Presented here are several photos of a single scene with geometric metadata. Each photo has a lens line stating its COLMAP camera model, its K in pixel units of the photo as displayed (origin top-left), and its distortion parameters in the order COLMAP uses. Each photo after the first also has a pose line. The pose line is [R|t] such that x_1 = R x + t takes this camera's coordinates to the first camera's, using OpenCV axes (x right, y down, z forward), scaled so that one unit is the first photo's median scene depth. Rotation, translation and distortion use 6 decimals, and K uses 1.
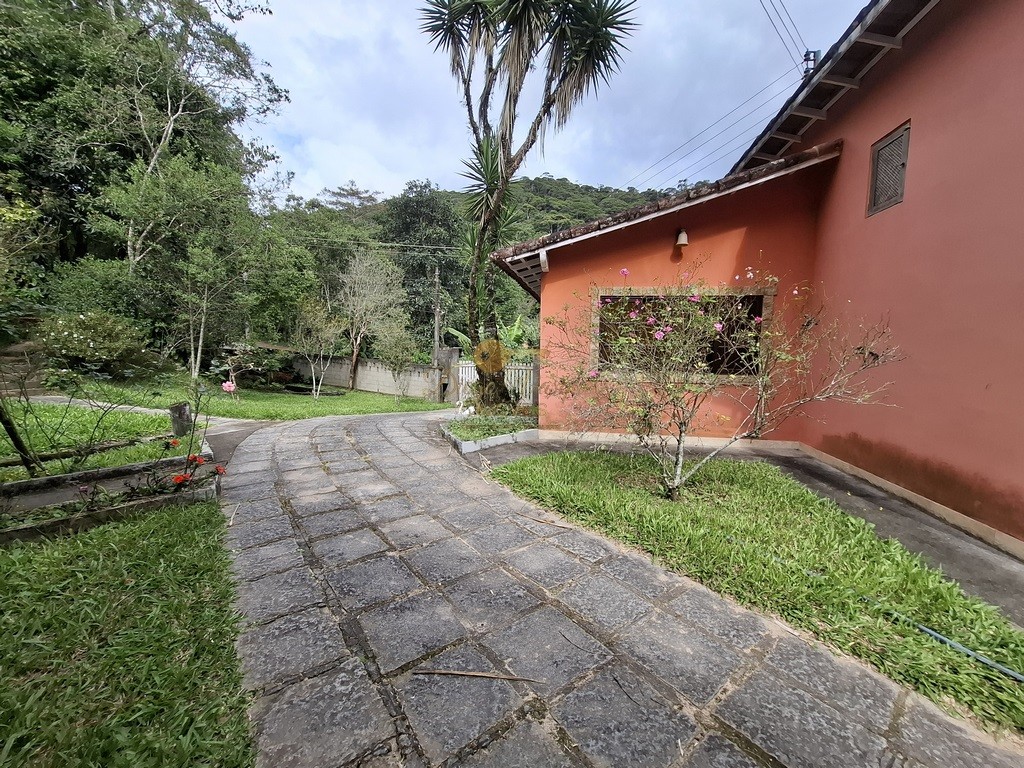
lens RADIAL K [[410.2, 0, 513.6], [0, 410.2, 380.8], [0, 0, 1]] dist [-0.005186, 0.001253]
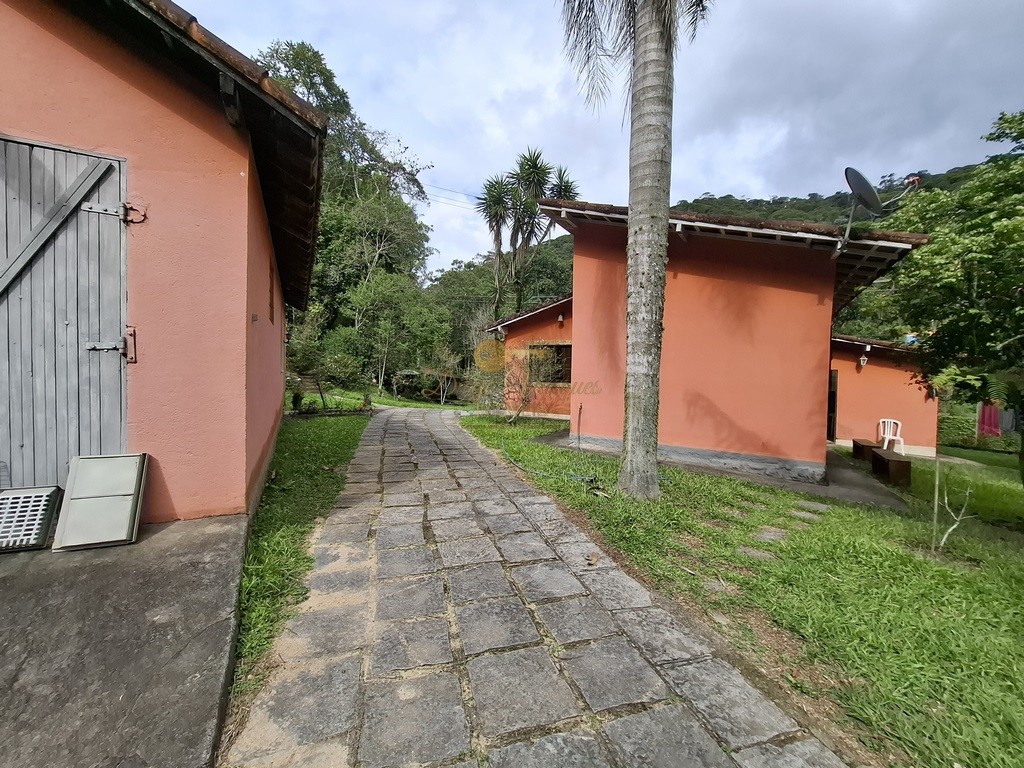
lens RADIAL K [[410.2, 0, 507.8], [0, 410.2, 383.7], [0, 0, 1]] dist [-0.005186, 0.001253]
pose [[0.920547, 0.013349, -0.390403, 0.460941], [-0.036511, 0.997981, -0.051968, 0.048067], [0.388921, 0.062093, 0.919176, -0.466056]]
